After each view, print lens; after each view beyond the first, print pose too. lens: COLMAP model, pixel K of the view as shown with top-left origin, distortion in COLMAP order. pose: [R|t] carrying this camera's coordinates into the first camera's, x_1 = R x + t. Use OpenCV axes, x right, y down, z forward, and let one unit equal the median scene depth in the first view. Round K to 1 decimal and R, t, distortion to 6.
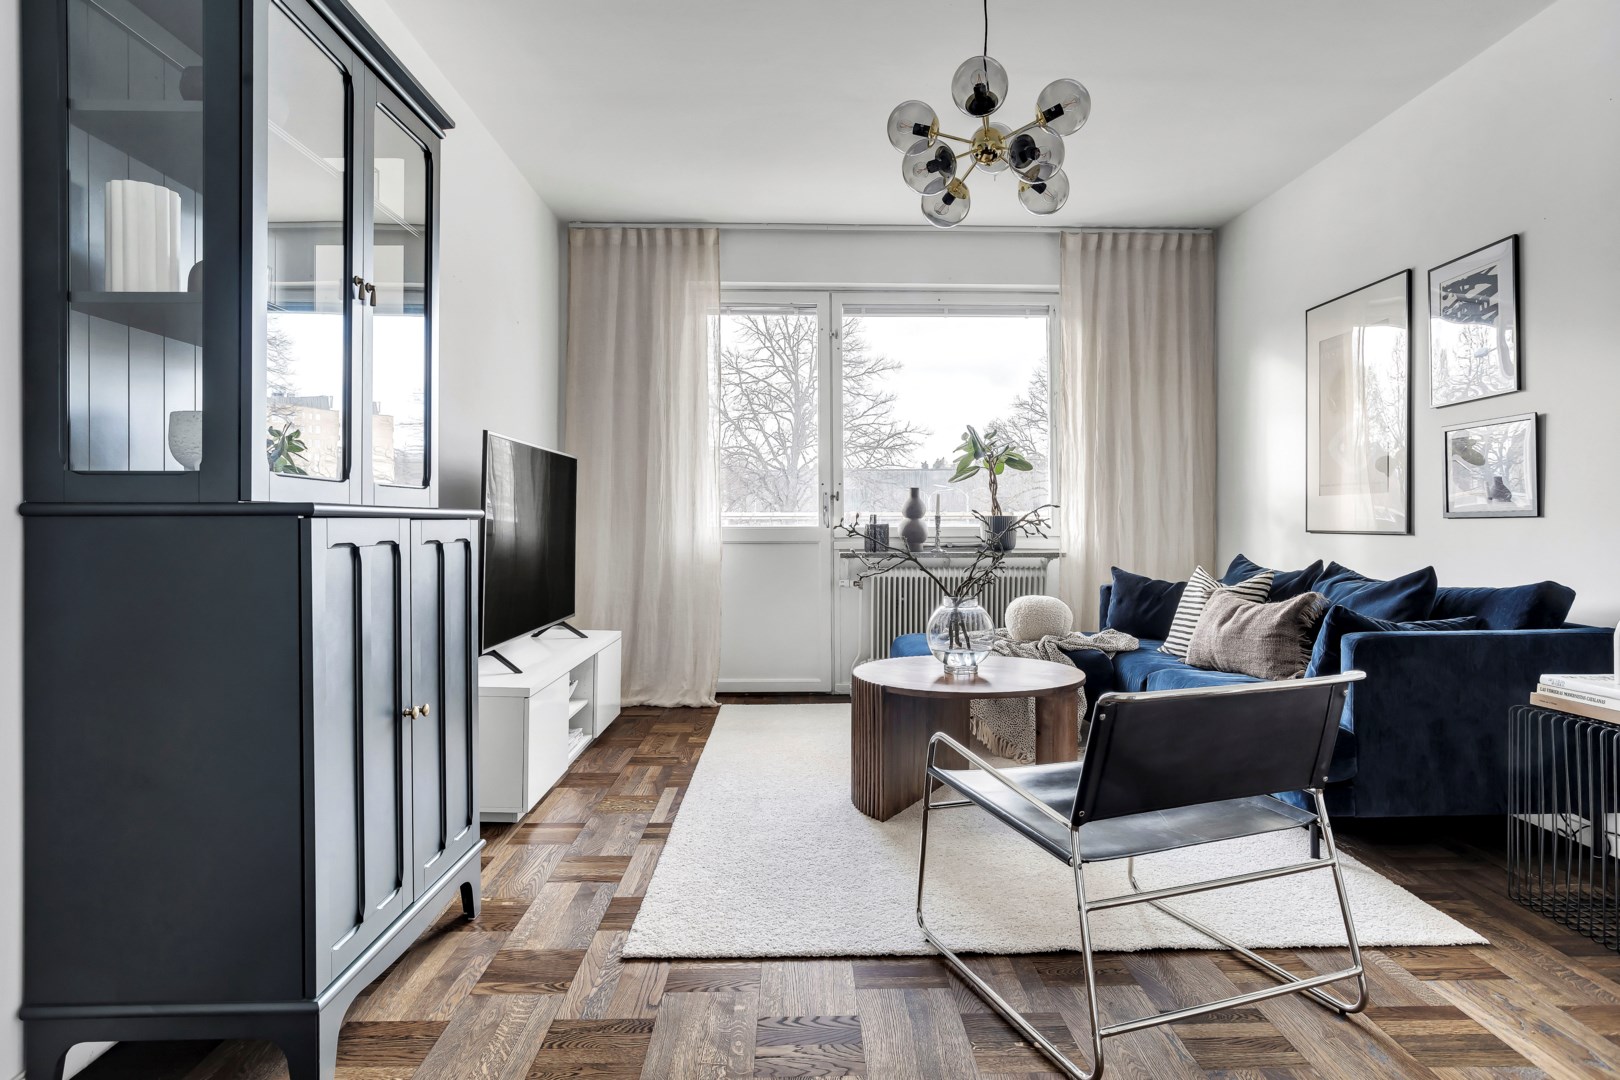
lens RADIAL K [[970.1, 0, 798.0], [0, 970.1, 524.9], [0, 0, 1]] dist [-0.044507, 0.036478]
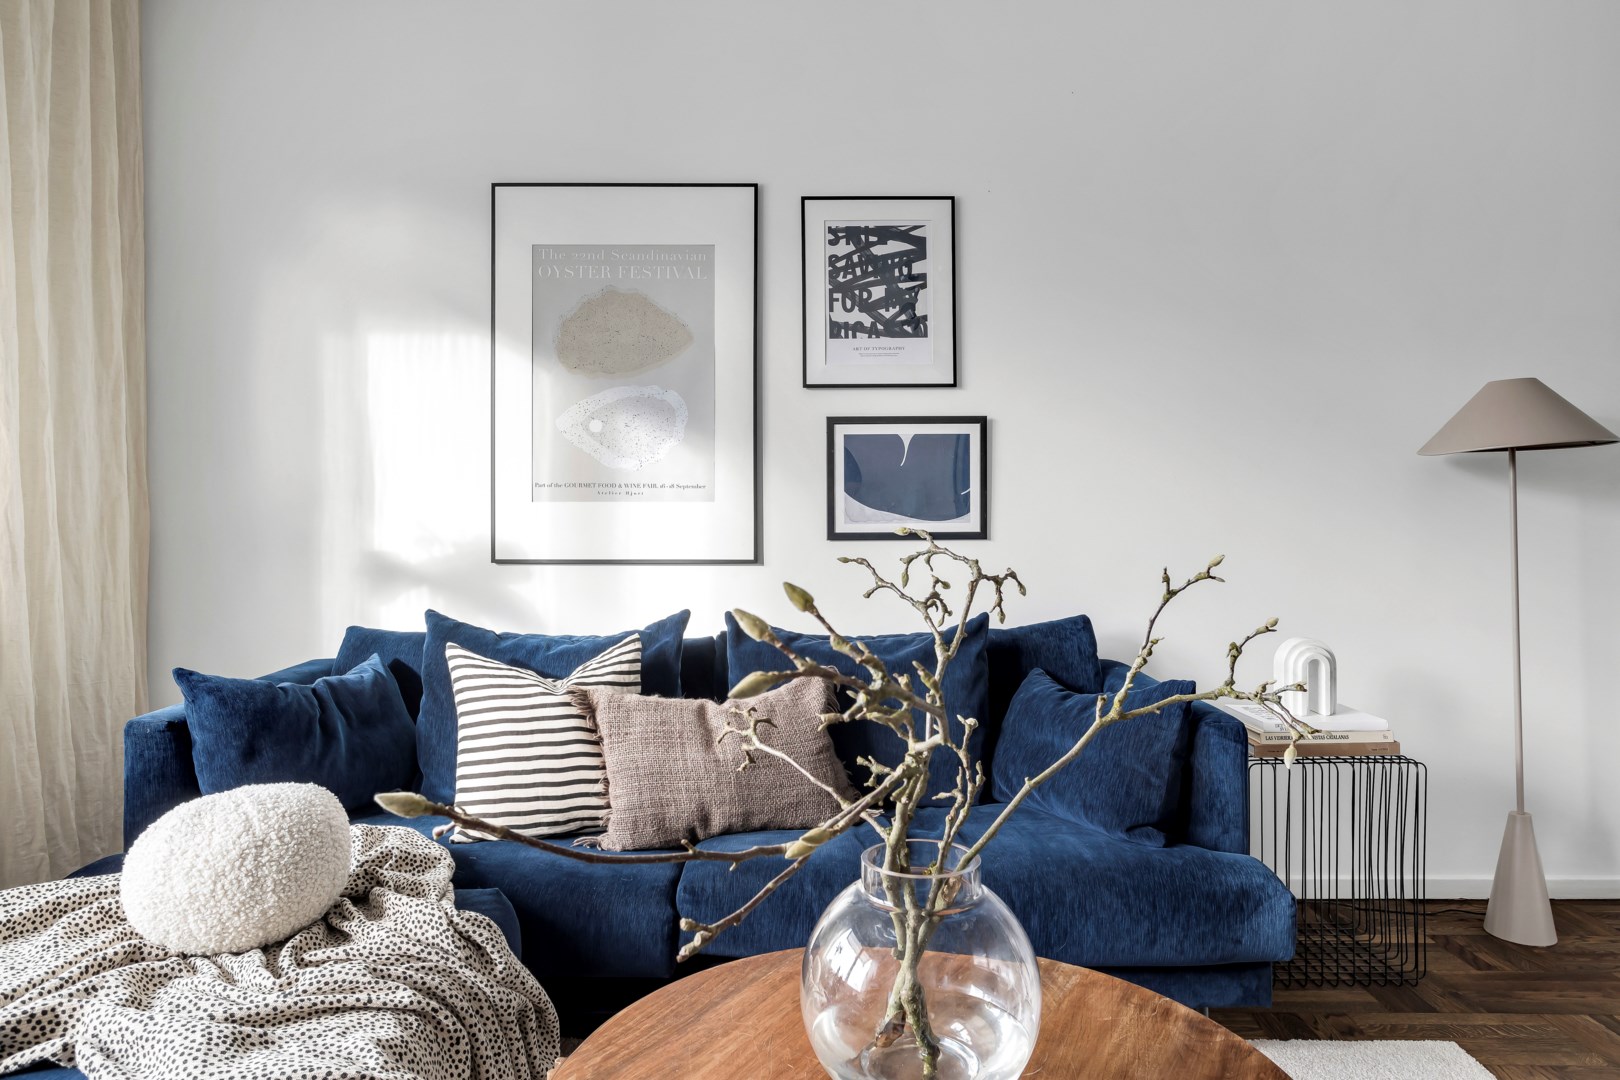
lens RADIAL K [[1027.3, 0, 815.4], [0, 1027.3, 541.6], [0, 0, 1]] dist [-0.043456, 0.036240]
pose [[-0.007566, -0.019306, 0.999785, -0.126018], [0.003024, 0.999809, 0.019329, -0.021652], [-0.999967, 0.003169, -0.007506, 1.045667]]
